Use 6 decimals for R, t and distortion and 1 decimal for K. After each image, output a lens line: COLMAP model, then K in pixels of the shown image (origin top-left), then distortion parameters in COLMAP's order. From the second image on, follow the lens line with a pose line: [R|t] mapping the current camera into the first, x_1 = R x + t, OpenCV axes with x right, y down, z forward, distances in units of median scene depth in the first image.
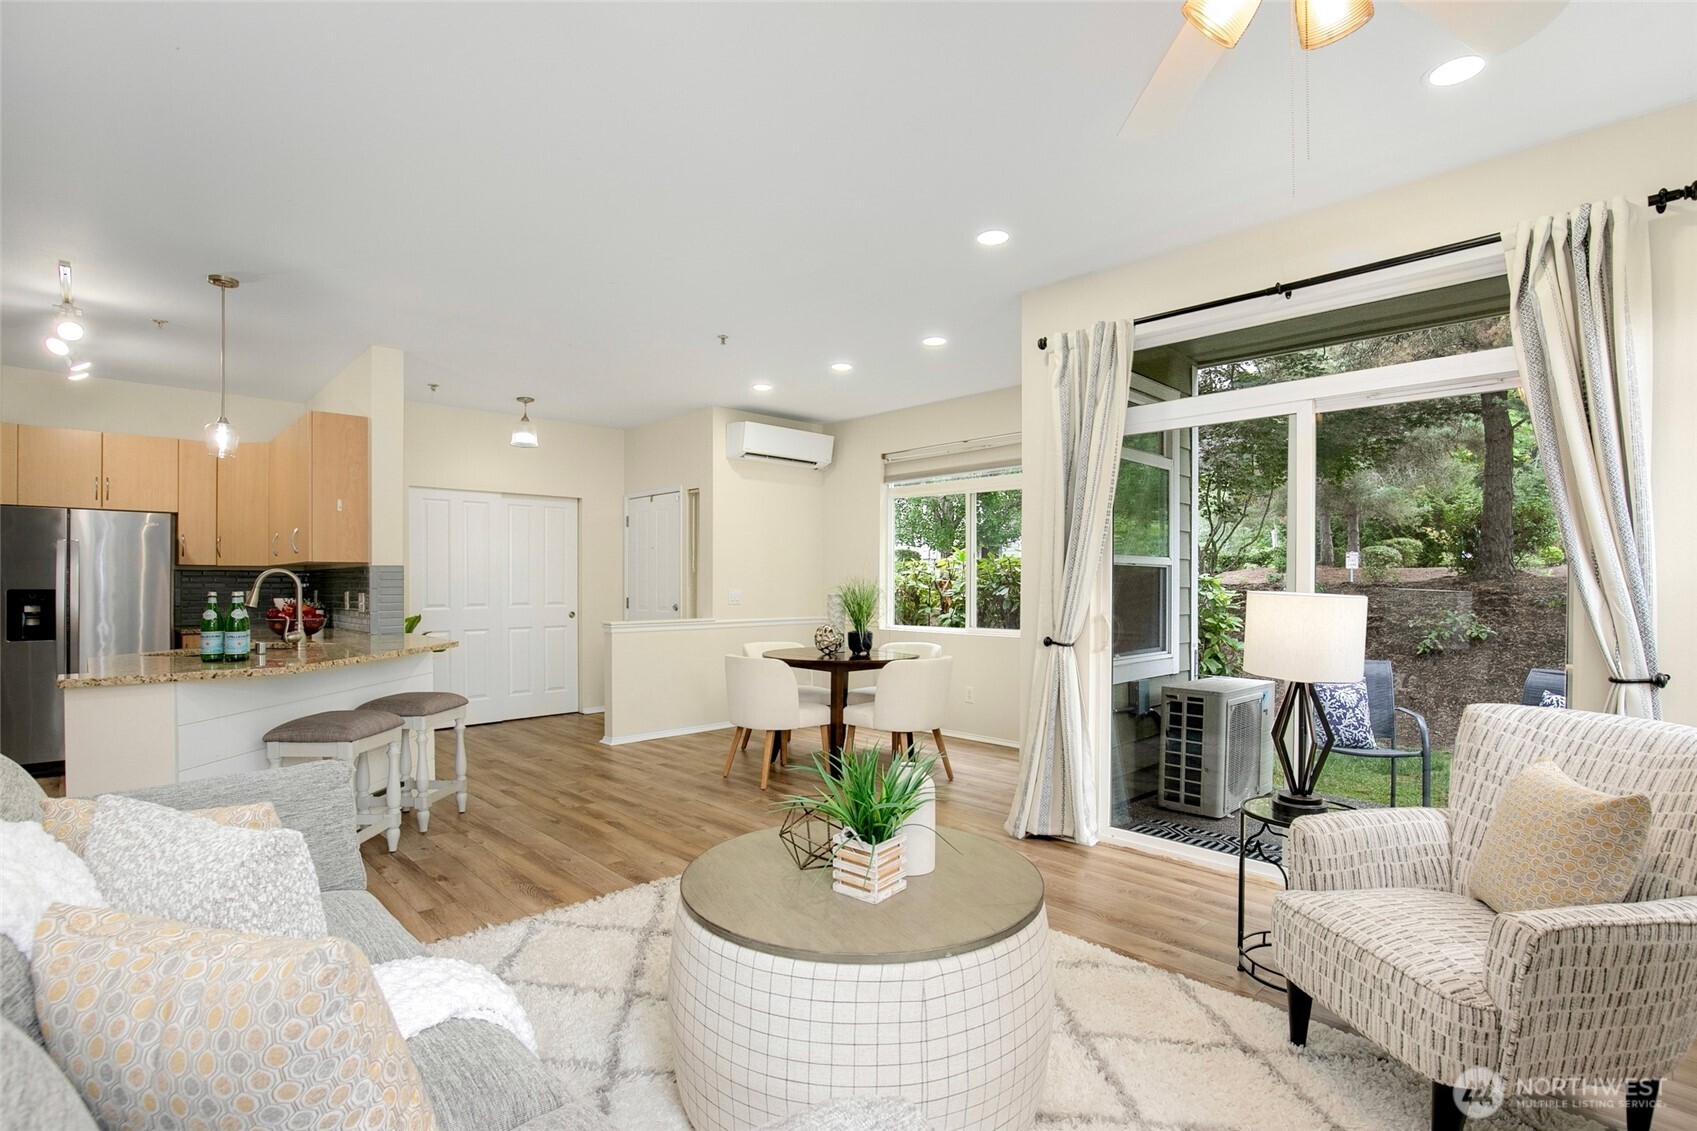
lens RADIAL K [[812.0, 0, 841.5], [0, 812.0, 567.7], [0, 0, 1]] dist [-0.031311, 0.003665]
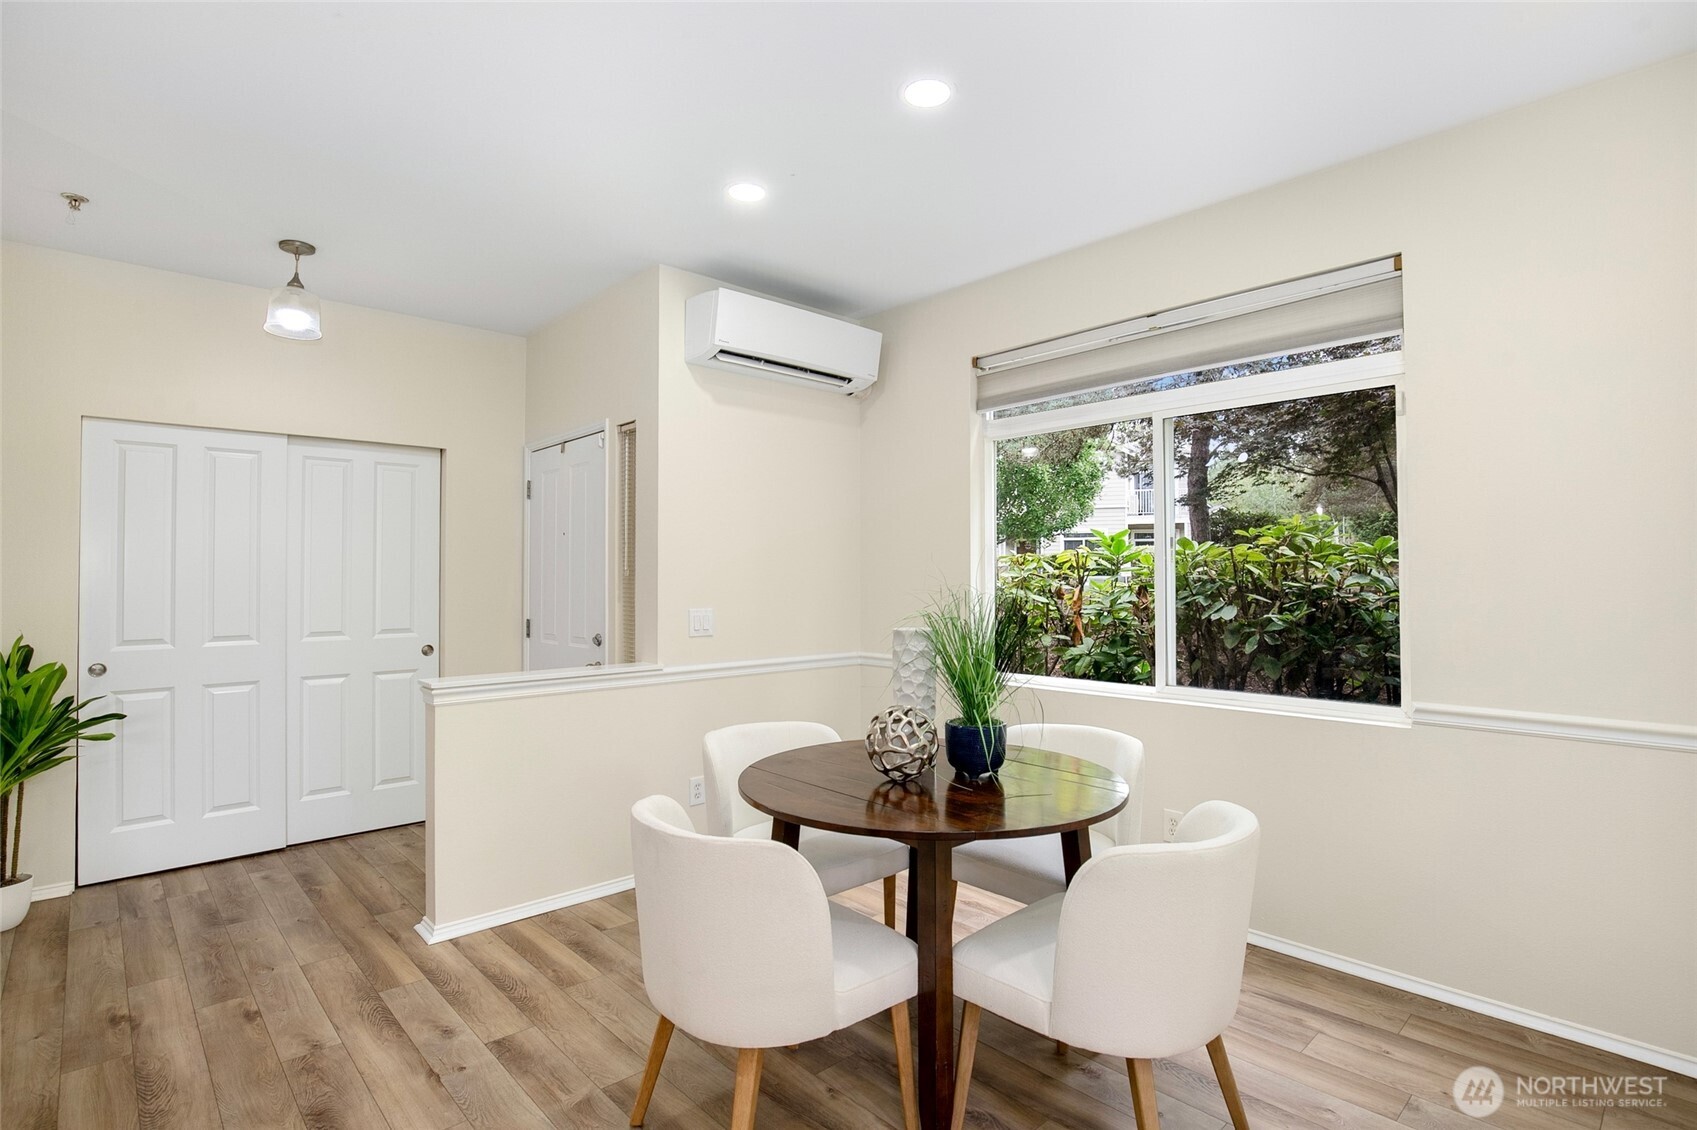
lens RADIAL K [[812.0, 0, 846.4], [0, 812.0, 555.1], [0, 0, 1]] dist [-0.031311, 0.003665]
pose [[0.999911, -0.004809, -0.012463, -0.030164], [0.004655, 0.999913, -0.012326, -0.001341], [0.012521, 0.012267, 0.999846, 0.479298]]
